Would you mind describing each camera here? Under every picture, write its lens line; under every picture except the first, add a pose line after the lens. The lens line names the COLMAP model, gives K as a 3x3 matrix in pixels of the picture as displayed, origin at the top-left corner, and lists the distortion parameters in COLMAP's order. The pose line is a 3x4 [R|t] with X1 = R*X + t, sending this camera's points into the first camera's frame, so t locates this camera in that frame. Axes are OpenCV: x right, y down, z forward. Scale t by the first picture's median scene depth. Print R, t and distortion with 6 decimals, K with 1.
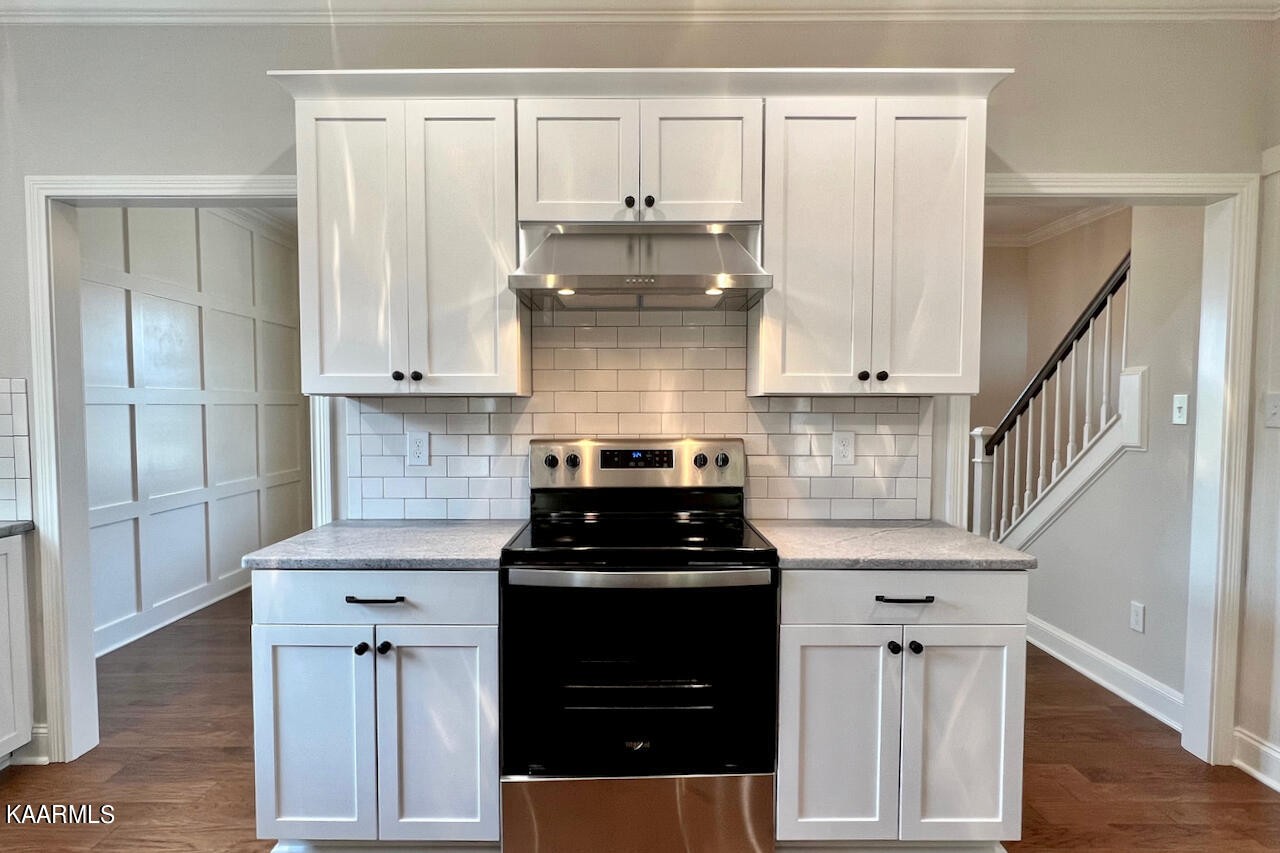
lens RADIAL K [[696.1, 0, 631.0], [0, 696.1, 436.5], [0, 0, 1]] dist [0.000178, 0.000179]
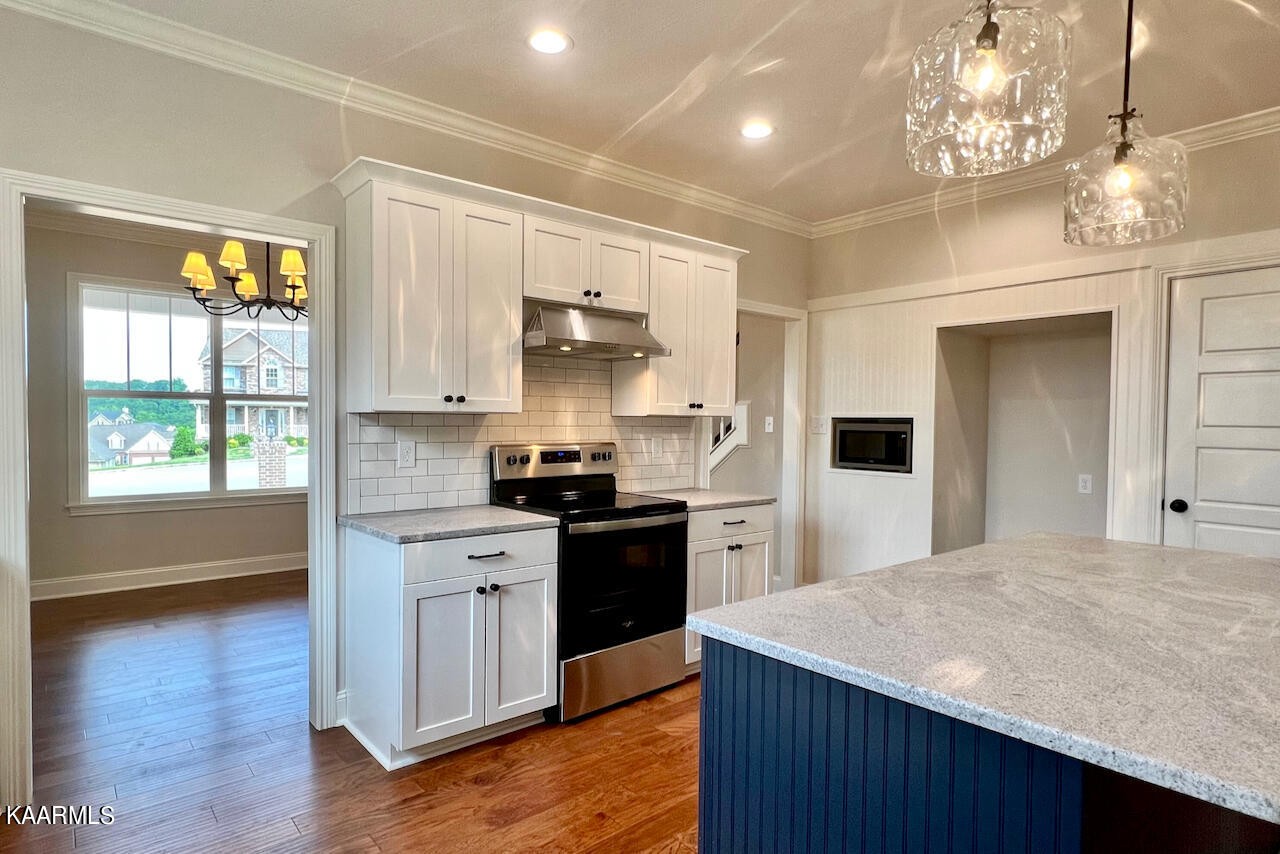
lens RADIAL K [[696.1, 0, 627.7], [0, 696.1, 429.6], [0, 0, 1]] dist [0.000178, 0.000179]
pose [[0.766646, -0.001406, 0.642069, -0.934680], [0.018826, 0.999617, -0.020289, 0.007532], [-0.641794, 0.027643, 0.766379, -0.261174]]
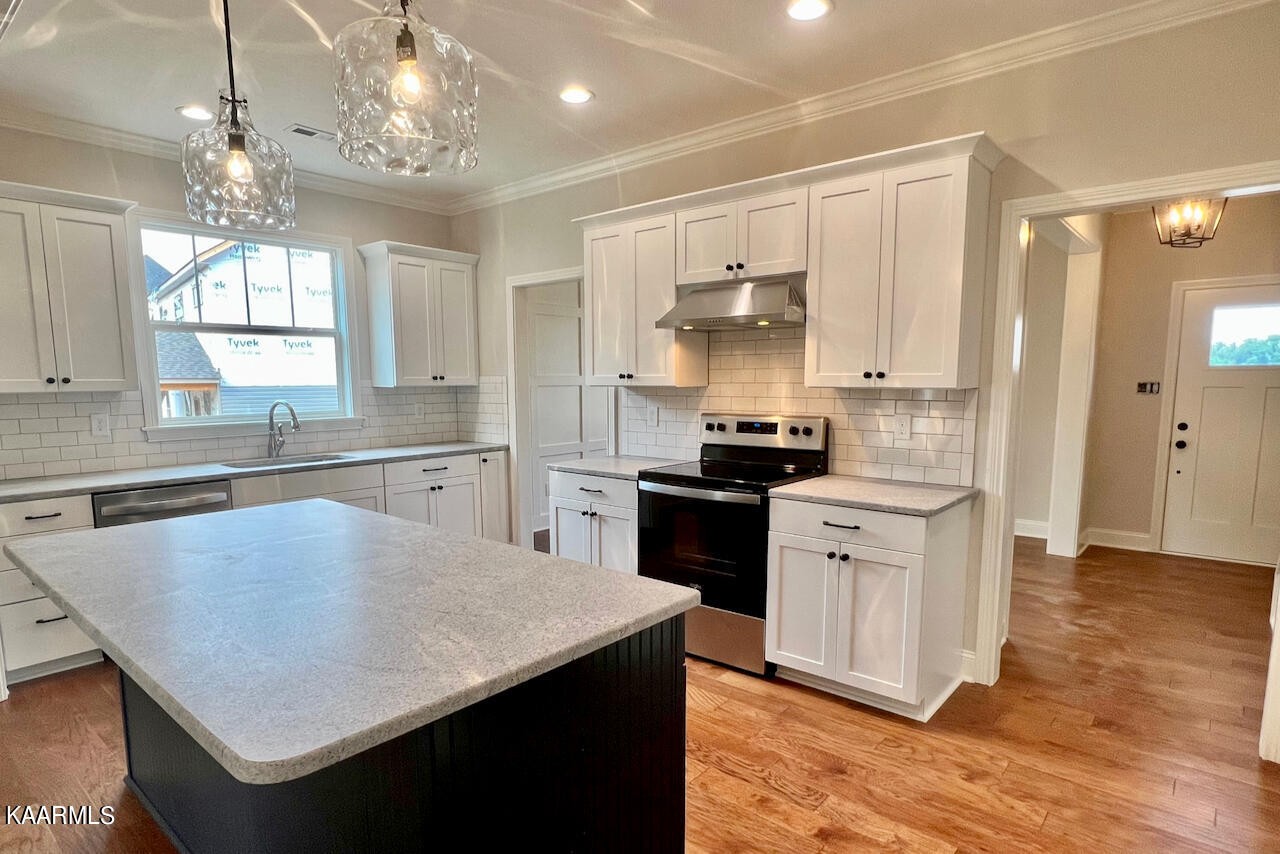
lens RADIAL K [[696.1, 0, 627.8], [0, 696.1, 456.0], [0, 0, 1]] dist [0.000178, 0.000179]
pose [[0.755956, 0.071258, -0.650732, 0.889303], [-0.024686, 0.996454, 0.080439, -0.024887], [0.654156, -0.044744, 0.755035, -0.389671]]
